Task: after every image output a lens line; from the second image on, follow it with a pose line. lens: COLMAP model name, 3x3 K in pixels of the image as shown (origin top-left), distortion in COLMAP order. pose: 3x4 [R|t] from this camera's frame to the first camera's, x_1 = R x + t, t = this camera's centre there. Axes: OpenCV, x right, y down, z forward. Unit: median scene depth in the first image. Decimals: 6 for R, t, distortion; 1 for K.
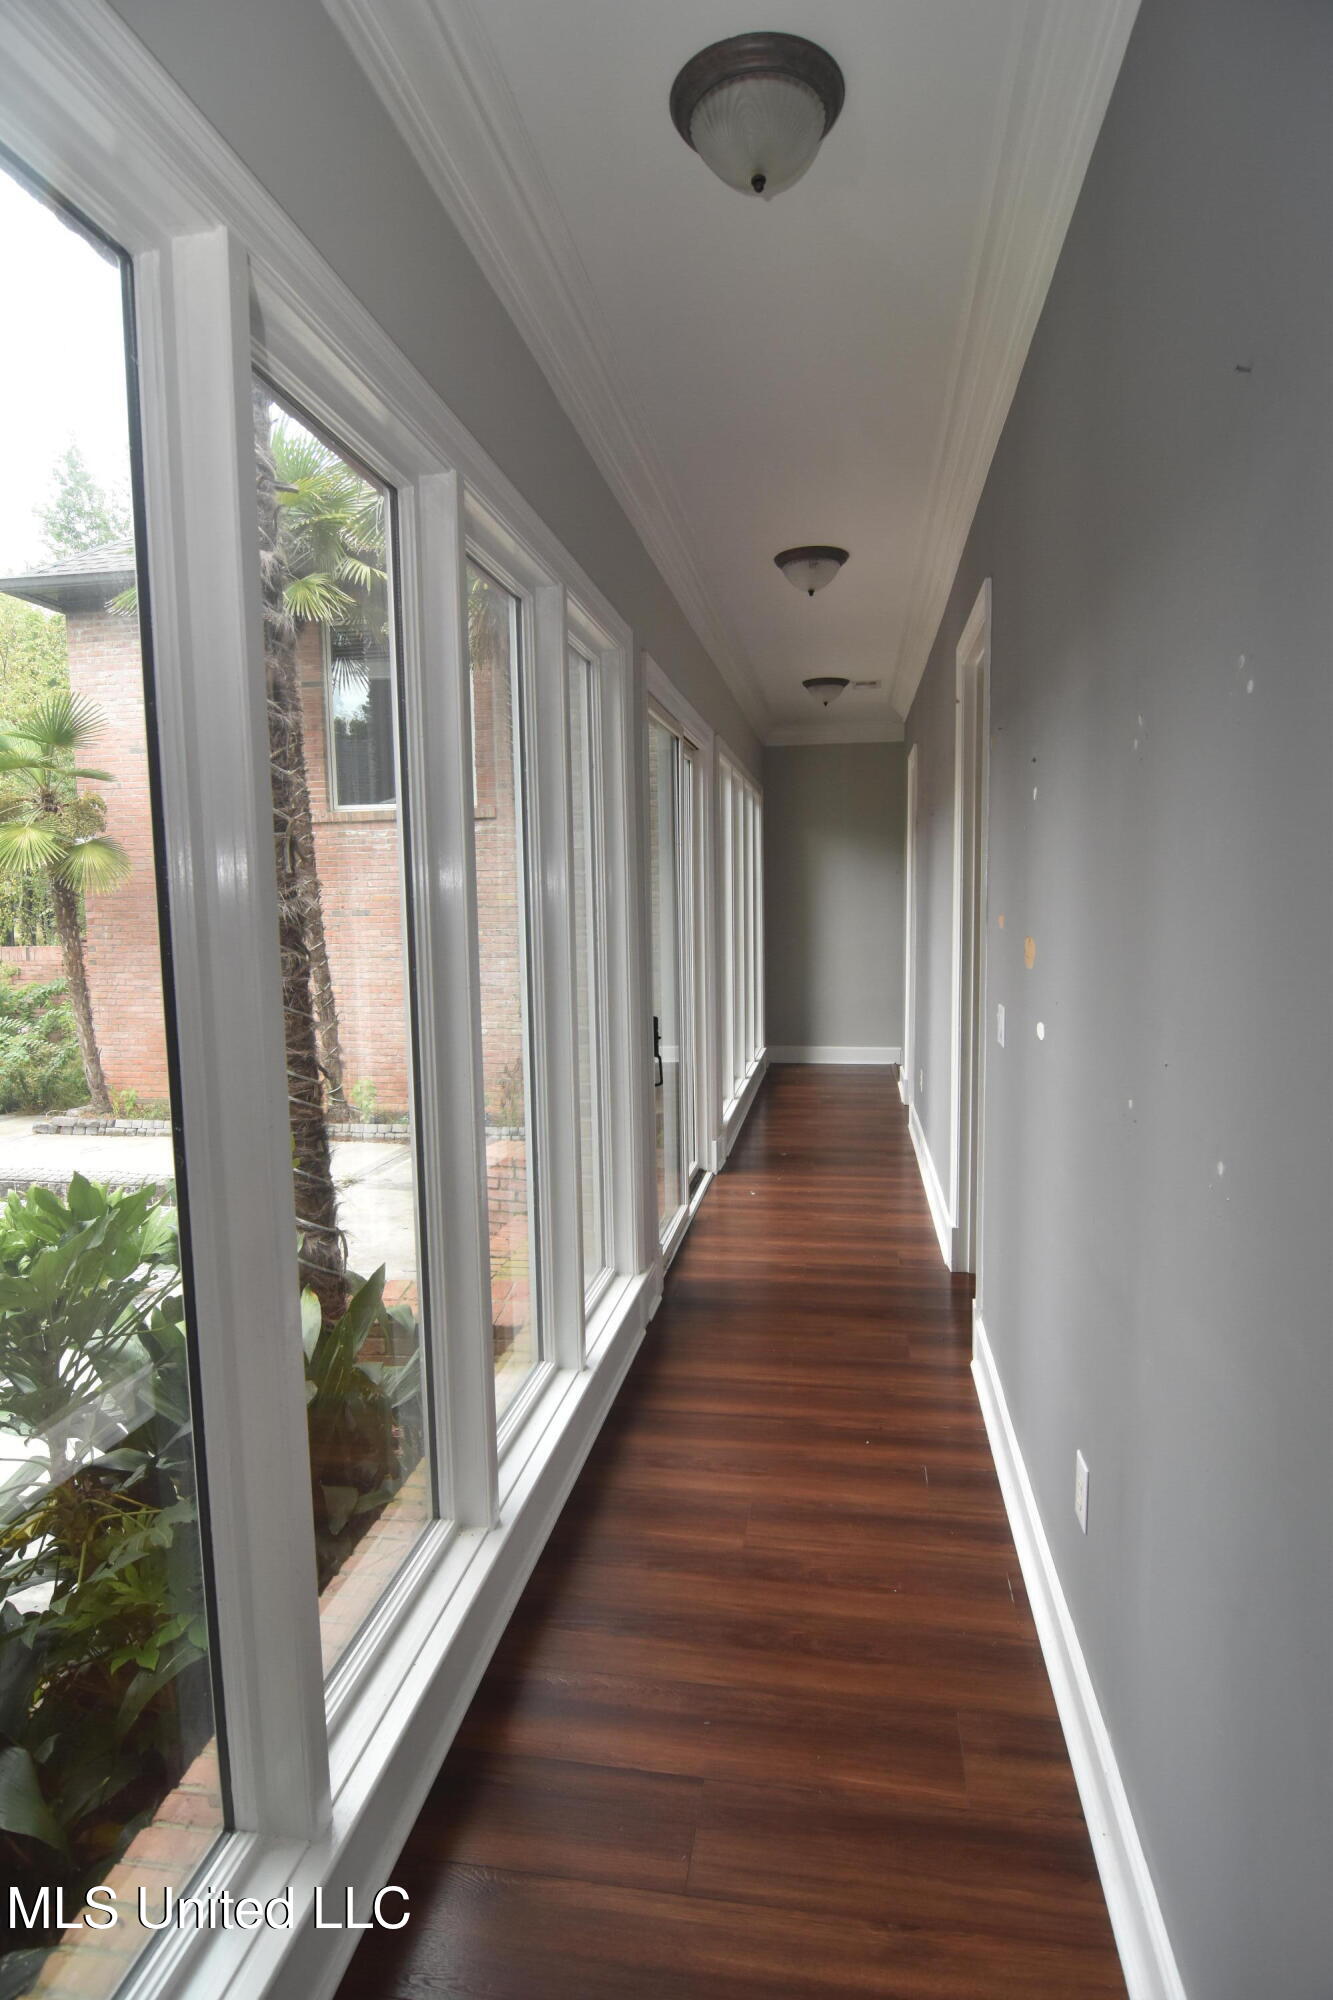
lens RADIAL K [[1078.3, 0, 673.0], [0, 1078.3, 1004.1], [0, 0, 1]] dist [-0.011650, -0.009171]
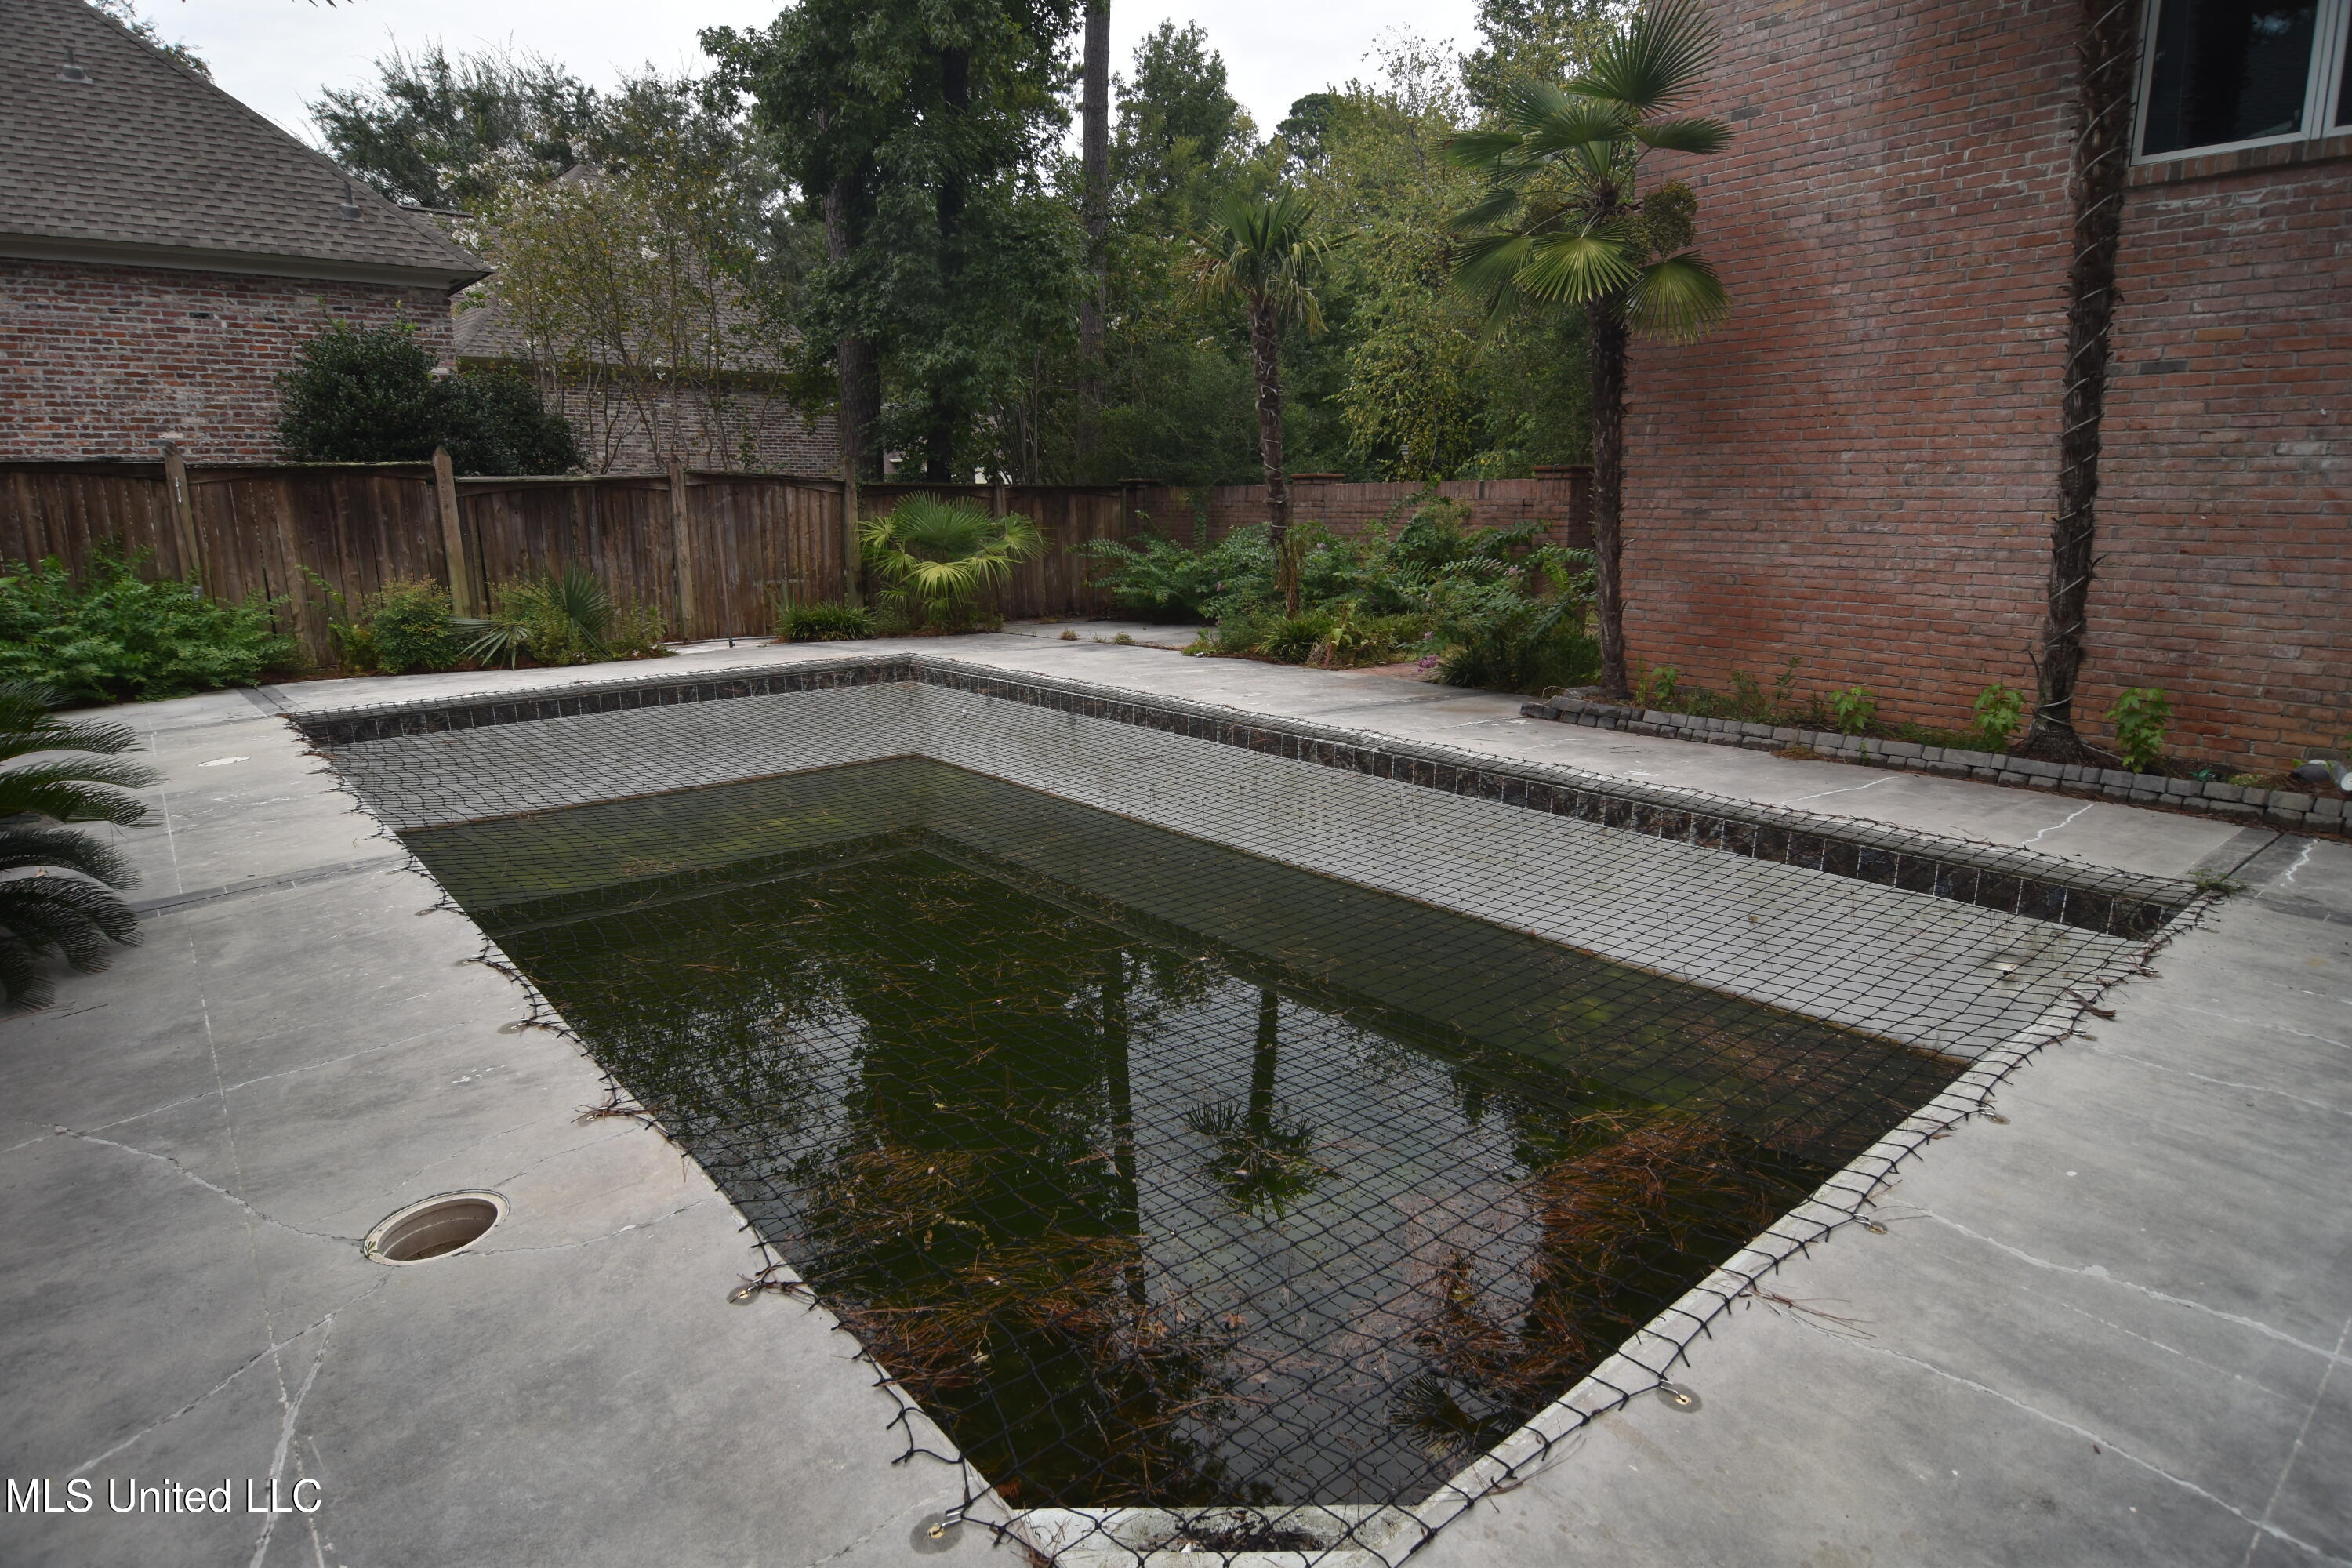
lens RADIAL K [[1268.1, 0, 1171.7], [0, 1268.1, 789.2], [0, 0, 1]] dist [-0.011650, -0.009171]
pose [[0.759418, 0.156360, -0.631535, -0.242679], [-0.071759, 0.984899, 0.157559, 0.054264], [0.646634, -0.074335, 0.759170, 0.226103]]
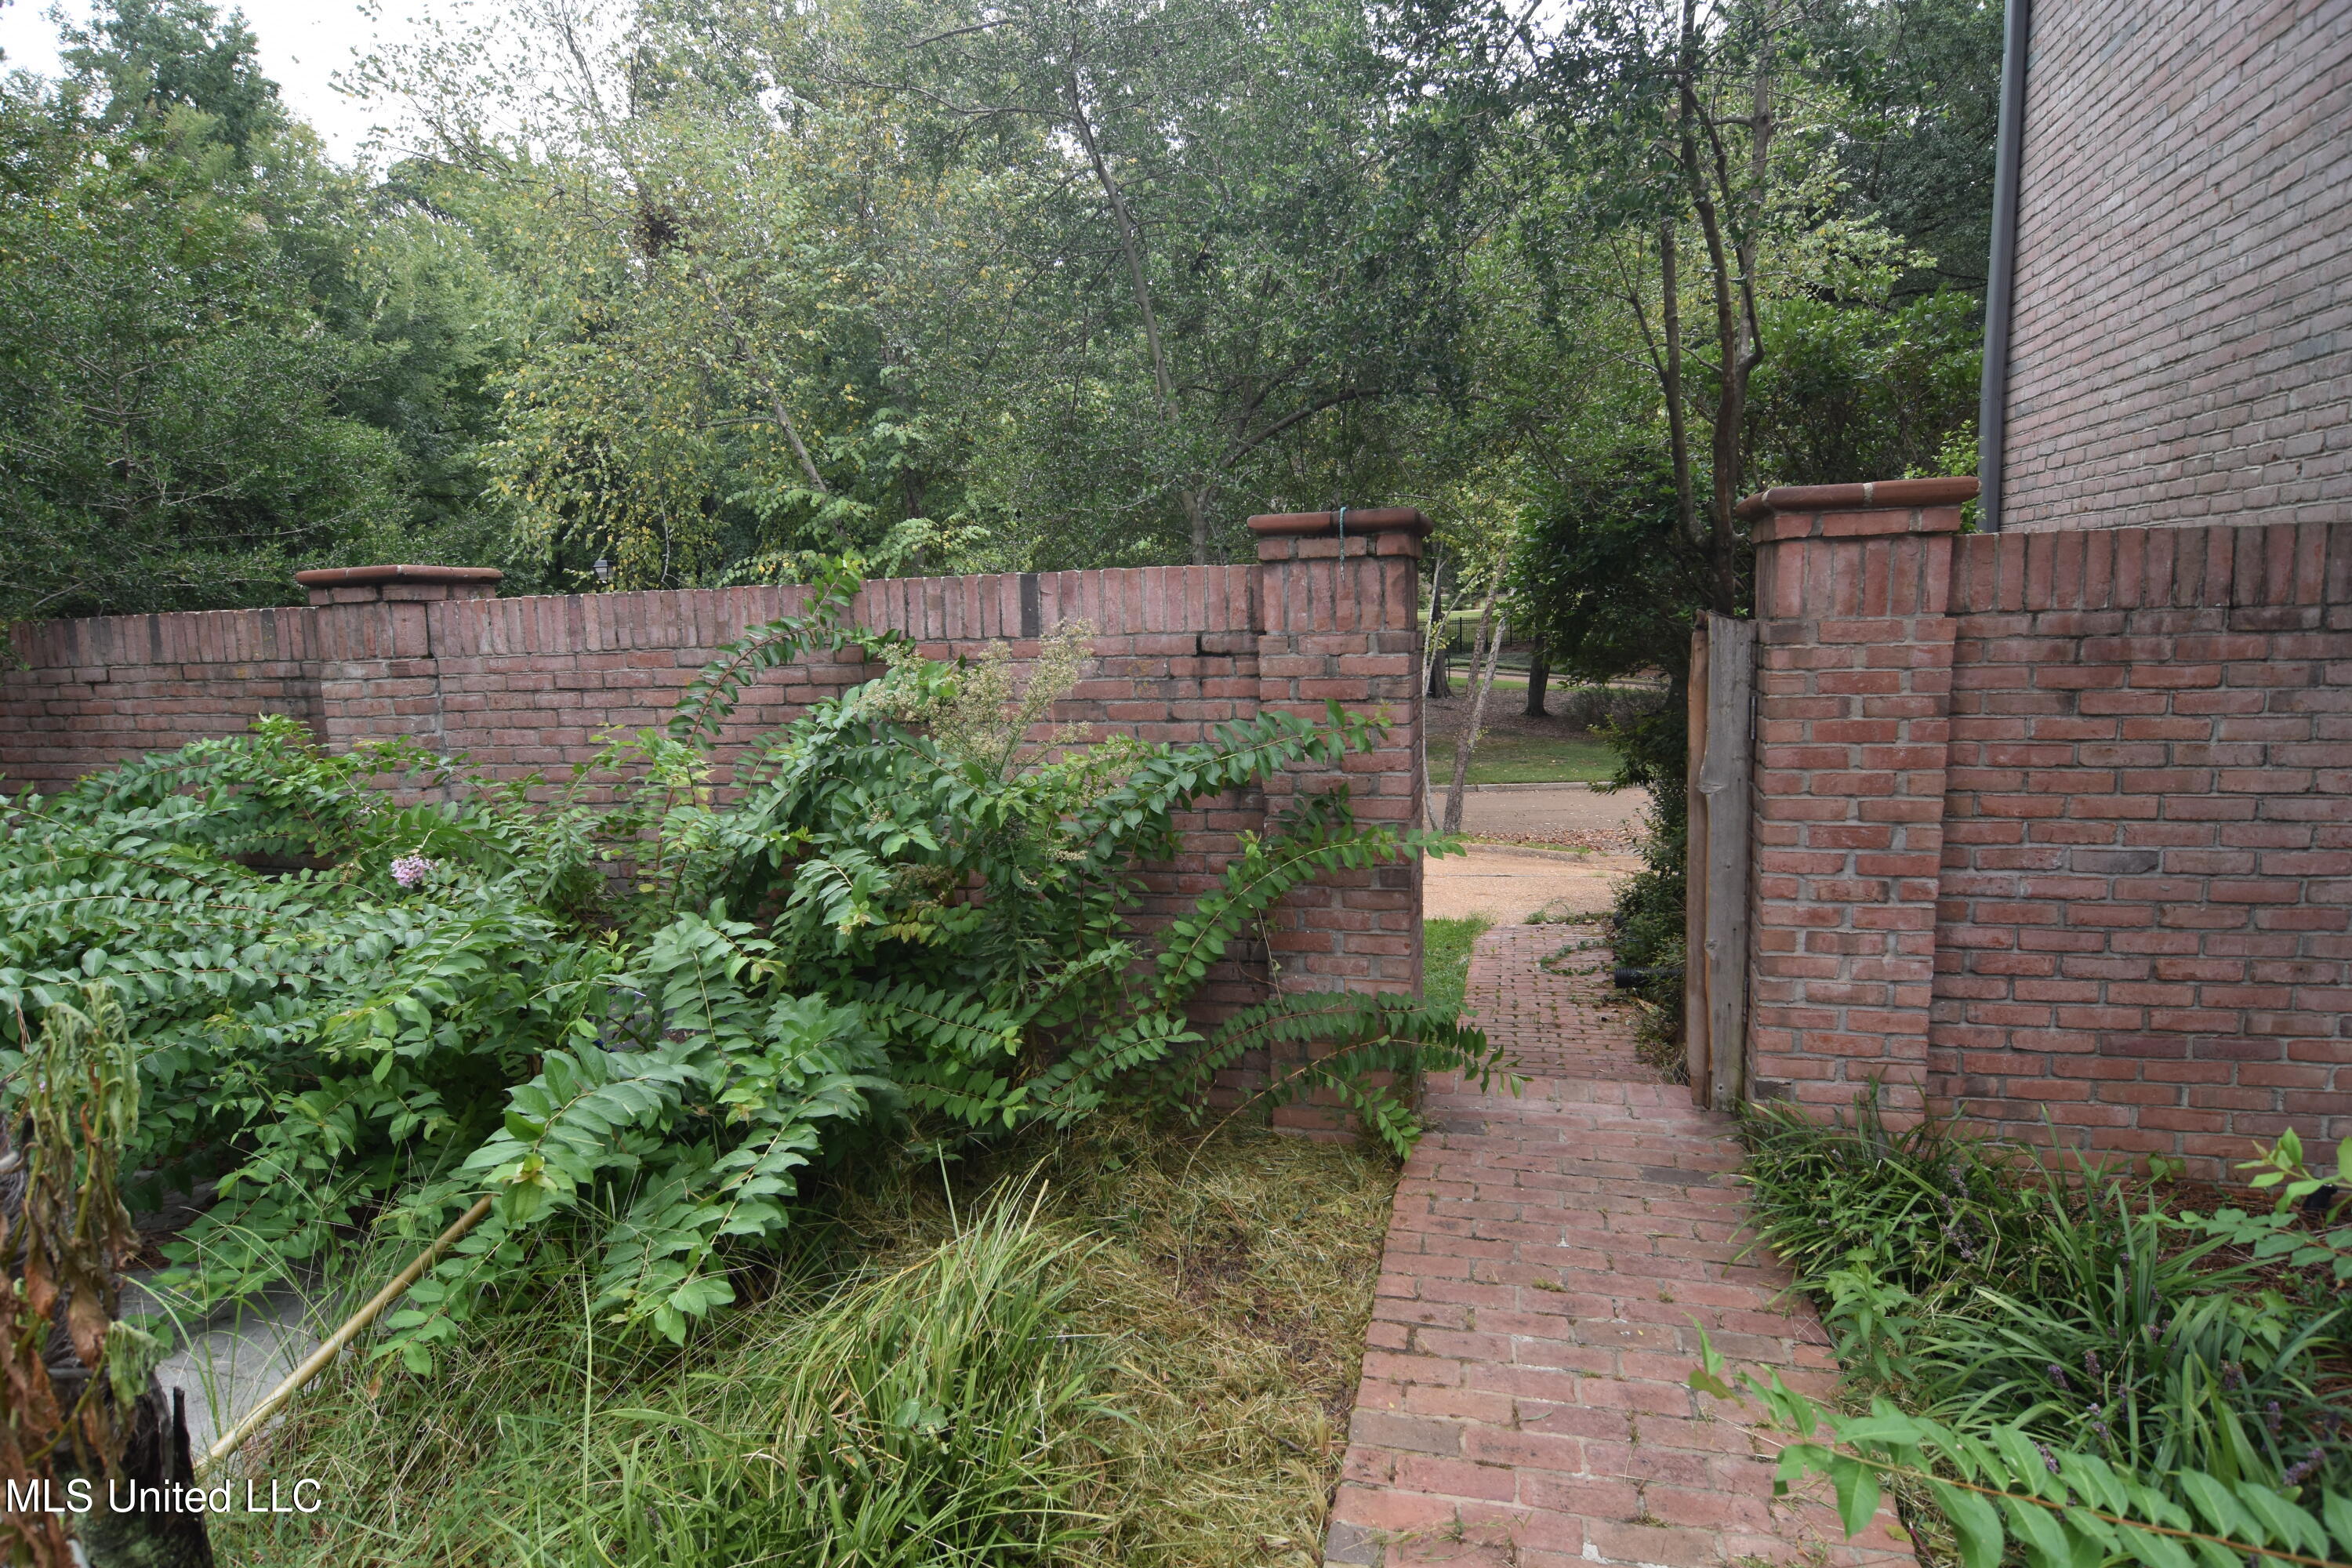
lens RADIAL K [[1268.1, 0, 1168.8], [0, 1268.1, 778.3], [0, 0, 1]] dist [-0.011650, -0.009171]
pose [[0.995098, -0.000446, -0.098891, -0.800850], [0.003846, 0.999408, 0.034192, -0.028999], [0.098817, -0.034405, 0.994511, 1.082074]]
